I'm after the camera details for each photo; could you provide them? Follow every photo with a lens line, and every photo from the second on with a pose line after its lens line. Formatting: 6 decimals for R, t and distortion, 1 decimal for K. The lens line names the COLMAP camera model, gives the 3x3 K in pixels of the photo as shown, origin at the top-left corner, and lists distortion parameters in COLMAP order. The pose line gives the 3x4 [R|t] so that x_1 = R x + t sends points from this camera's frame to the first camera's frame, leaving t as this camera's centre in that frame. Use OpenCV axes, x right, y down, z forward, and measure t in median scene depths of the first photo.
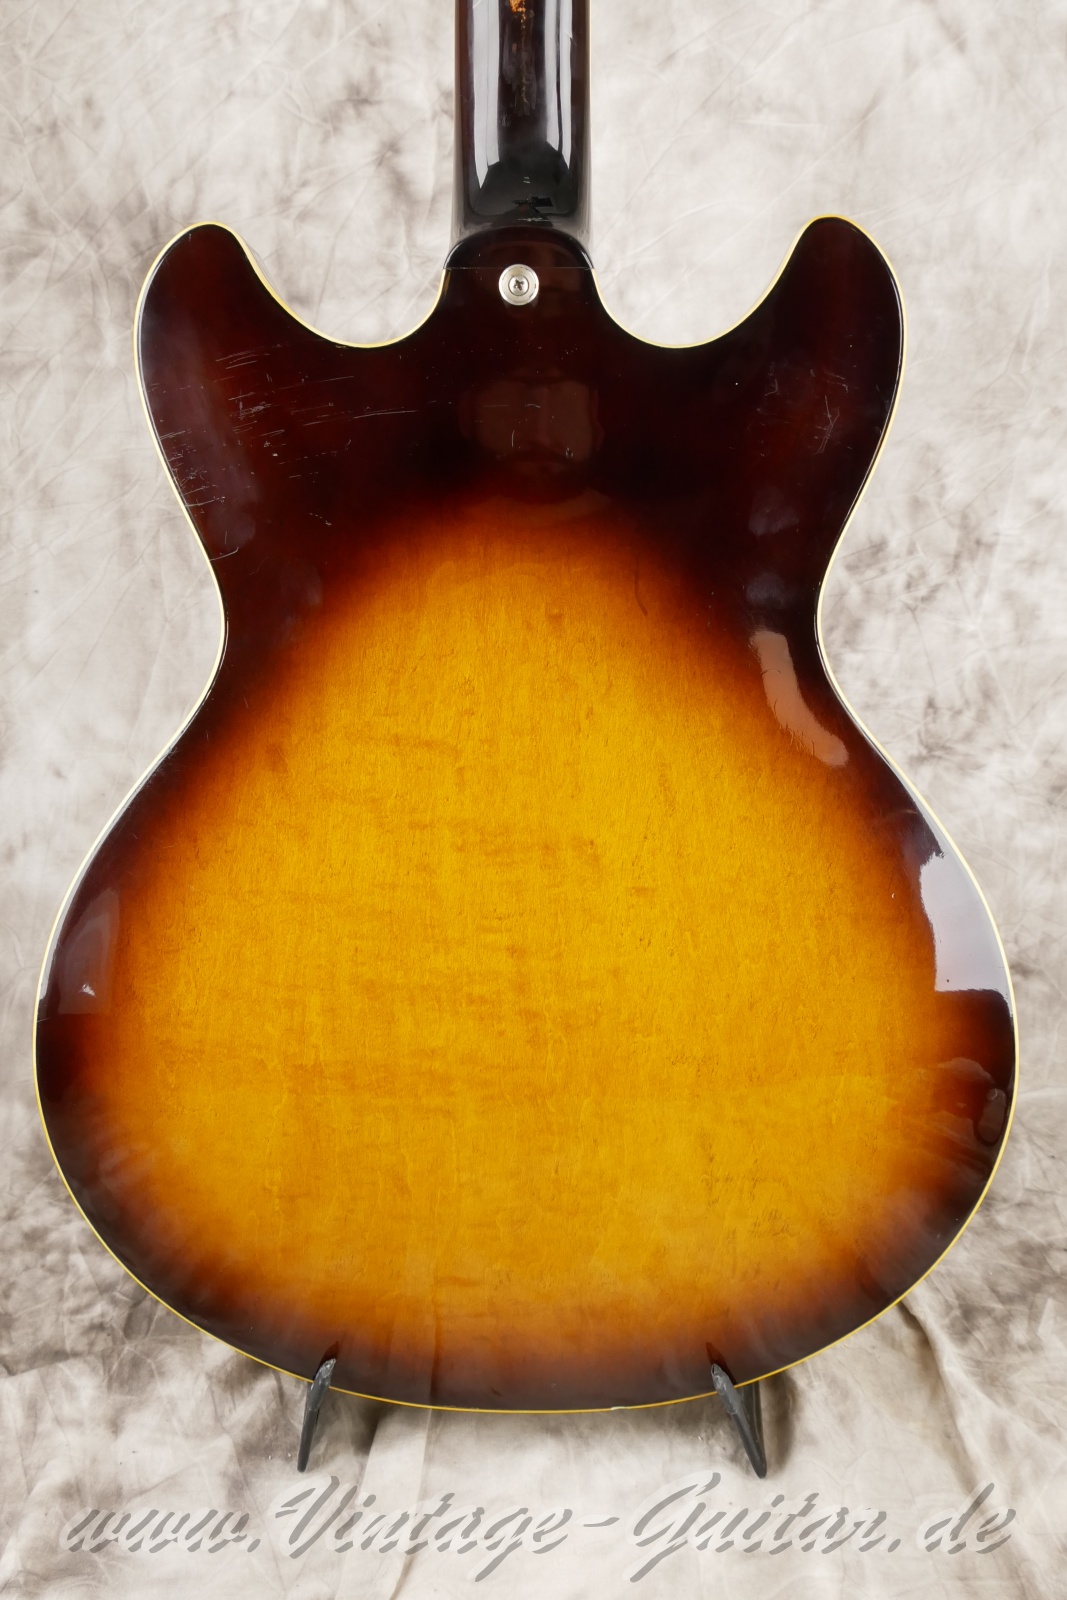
lens RADIAL K [[1597.7, 0, 541.4], [0, 1597.7, 861.3], [0, 0, 1]] dist [-0.066953, 0.000000]
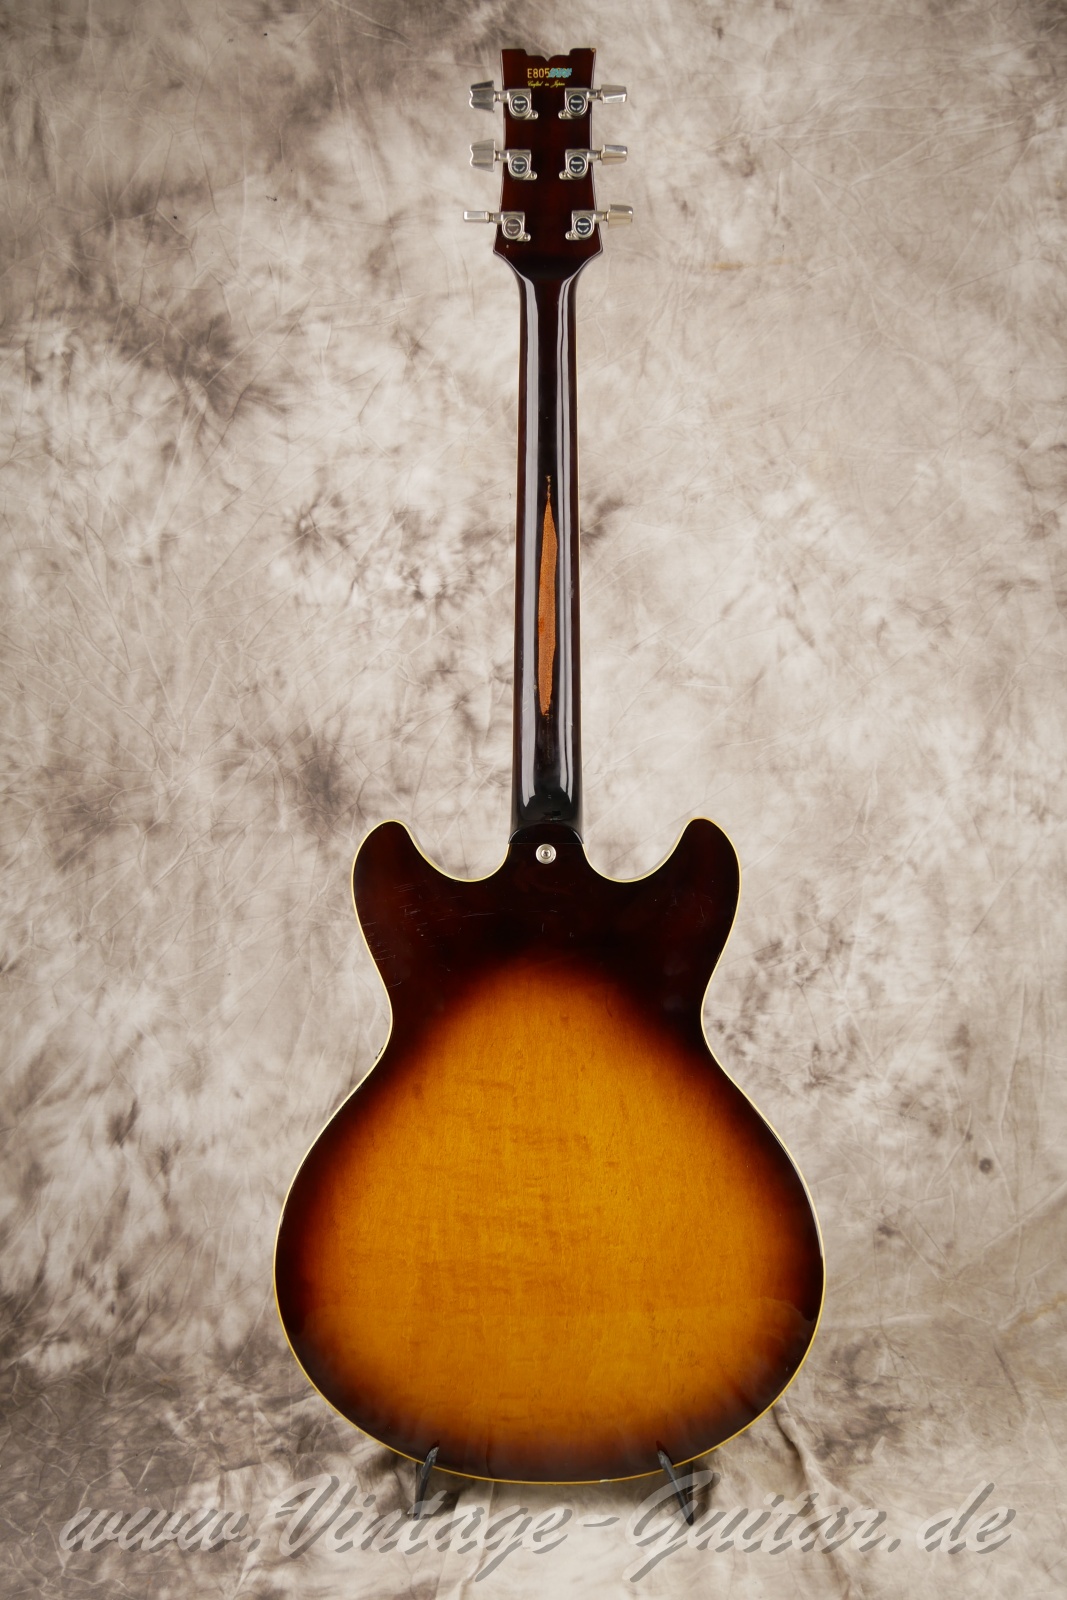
lens RADIAL K [[1548.9, 0, 529.2], [0, 1548.9, 738.4], [0, 0, 1]] dist [-0.063179, 0.000000]
pose [[0.999839, -0.003504, -0.017608, -0.000073], [-0.001446, 0.961878, -0.273476, 0.019574], [0.017895, 0.273457, 0.961718, -0.521695]]
